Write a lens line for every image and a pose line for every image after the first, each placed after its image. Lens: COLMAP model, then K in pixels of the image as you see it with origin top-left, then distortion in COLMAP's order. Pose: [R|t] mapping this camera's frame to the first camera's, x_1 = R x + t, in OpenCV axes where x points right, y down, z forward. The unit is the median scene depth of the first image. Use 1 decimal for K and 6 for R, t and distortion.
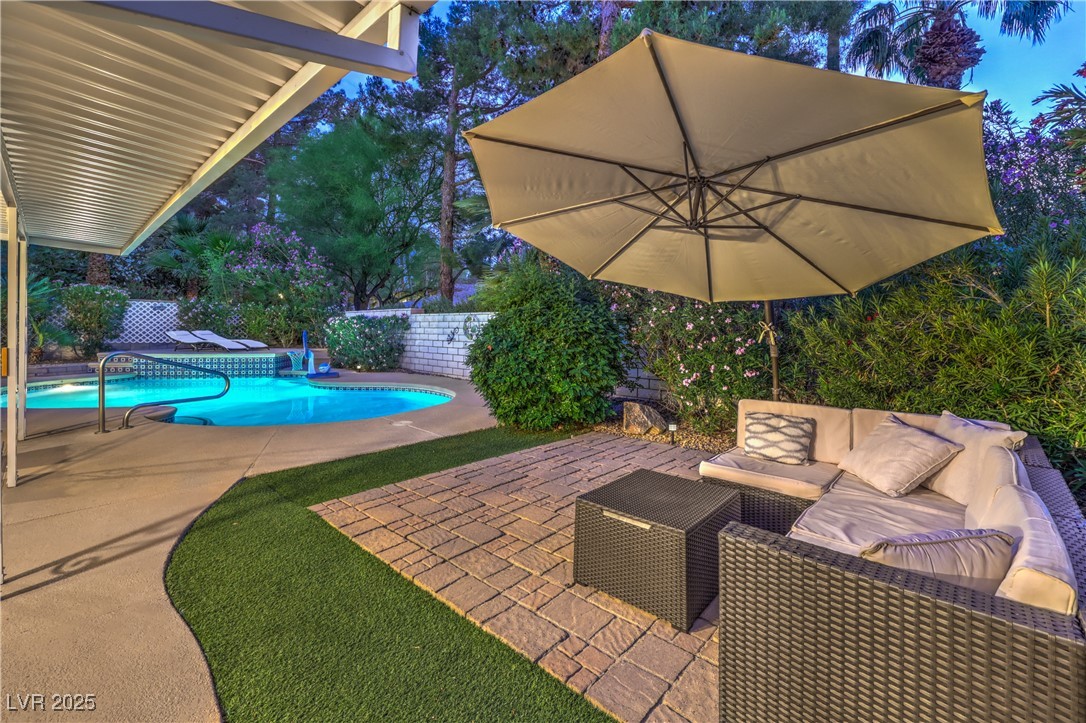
lens RADIAL K [[450.8, 0, 578.5], [0, 450.8, 334.9], [0, 0, 1]] dist [-0.010470, 0.000611]
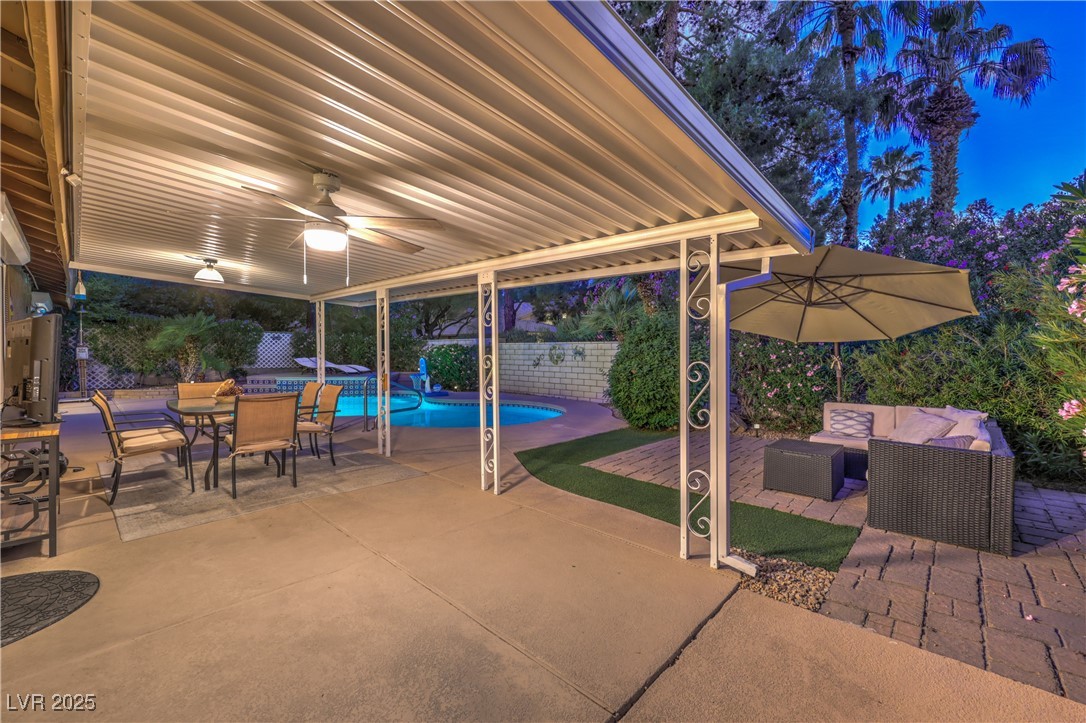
lens RADIAL K [[450.8, 0, 575.0], [0, 450.8, 365.6], [0, 0, 1]] dist [-0.010470, 0.000611]
pose [[0.999993, -0.002296, 0.003093, -0.411479], [0.002240, 0.999834, 0.018071, -0.018854], [-0.003134, -0.018064, 0.999832, -0.476973]]
